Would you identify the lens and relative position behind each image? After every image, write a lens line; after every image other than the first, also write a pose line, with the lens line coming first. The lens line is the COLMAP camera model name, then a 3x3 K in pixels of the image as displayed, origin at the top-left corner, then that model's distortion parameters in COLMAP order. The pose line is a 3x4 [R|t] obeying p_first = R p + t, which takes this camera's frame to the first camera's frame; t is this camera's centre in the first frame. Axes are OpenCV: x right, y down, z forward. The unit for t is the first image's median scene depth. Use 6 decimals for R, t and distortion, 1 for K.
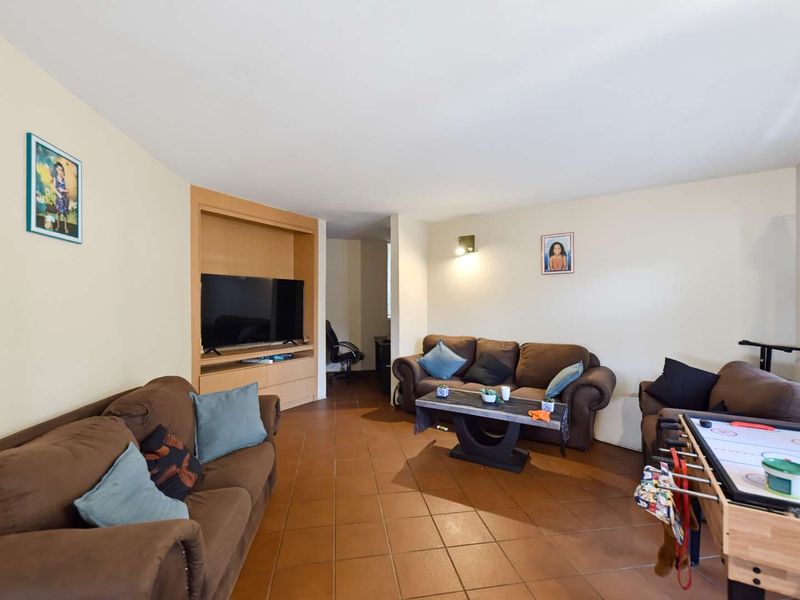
lens RADIAL K [[353.4, 0, 400.0], [0, 353.4, 300.0], [0, 0, 1]] dist [-0.028946, -0.000398]
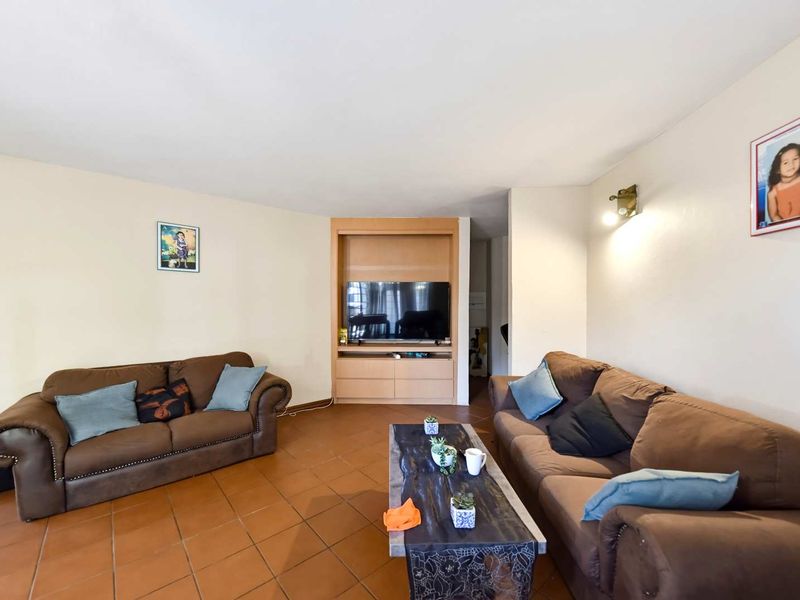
lens RADIAL K [[325.9, 0, 400.0], [0, 325.9, 300.0], [0, 0, 1]] dist [-0.000049, -0.000240]
pose [[0.527840, -0.007877, -0.849307, 0.623147], [0.006743, 0.999964, -0.005084, 0.000170], [0.849317, -0.003043, 0.527874, 0.555769]]
